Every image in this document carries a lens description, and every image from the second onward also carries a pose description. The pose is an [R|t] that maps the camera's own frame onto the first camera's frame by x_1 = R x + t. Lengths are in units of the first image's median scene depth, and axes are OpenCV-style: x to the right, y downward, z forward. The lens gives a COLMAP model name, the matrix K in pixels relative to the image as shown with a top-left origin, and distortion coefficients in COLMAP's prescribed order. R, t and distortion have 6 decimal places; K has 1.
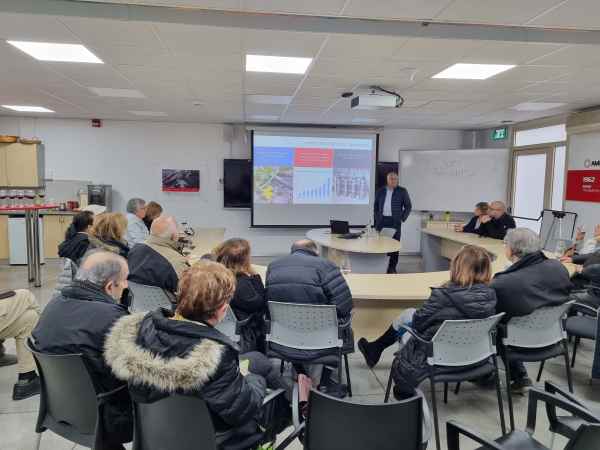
lens RADIAL K [[448.7, 0, 304.7], [0, 448.7, 225.0], [0, 0, 1]] dist [0.081536, -0.081790]
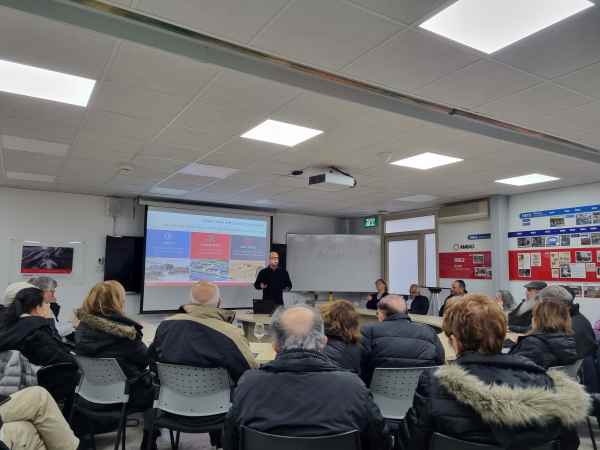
lens RADIAL K [[450.4, 0, 298.5], [0, 450.4, 229.1], [0, 0, 1]] dist [0.050050, -0.009270]
pose [[0.910629, 0.039144, 0.411367, -0.239067], [0.041021, 0.982023, -0.184251, 0.021665], [-0.411184, 0.184659, 0.892653, 0.073244]]
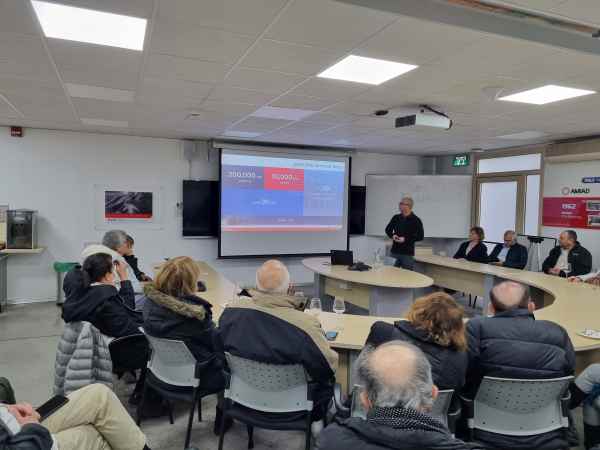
lens RADIAL K [[448.7, 0, 304.7], [0, 448.7, 225.0], [0, 0, 1]] dist [0.081536, -0.081790]
pose [[0.963487, -0.008433, 0.267623, -0.219779], [0.021202, 0.998768, -0.044859, -0.019858], [-0.266915, 0.048895, 0.962479, 0.134121]]
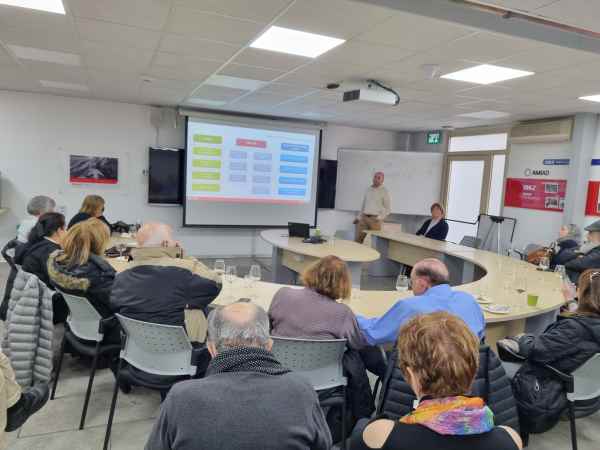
lens RADIAL K [[451.4, 0, 302.4], [0, 451.4, 222.9], [0, 0, 1]] dist [0.070284, -0.084811]
pose [[0.964023, 0.012712, 0.265516, -0.148965], [-0.015968, 0.999821, 0.010109, -0.017625], [-0.265340, -0.013985, 0.964053, 0.102752]]
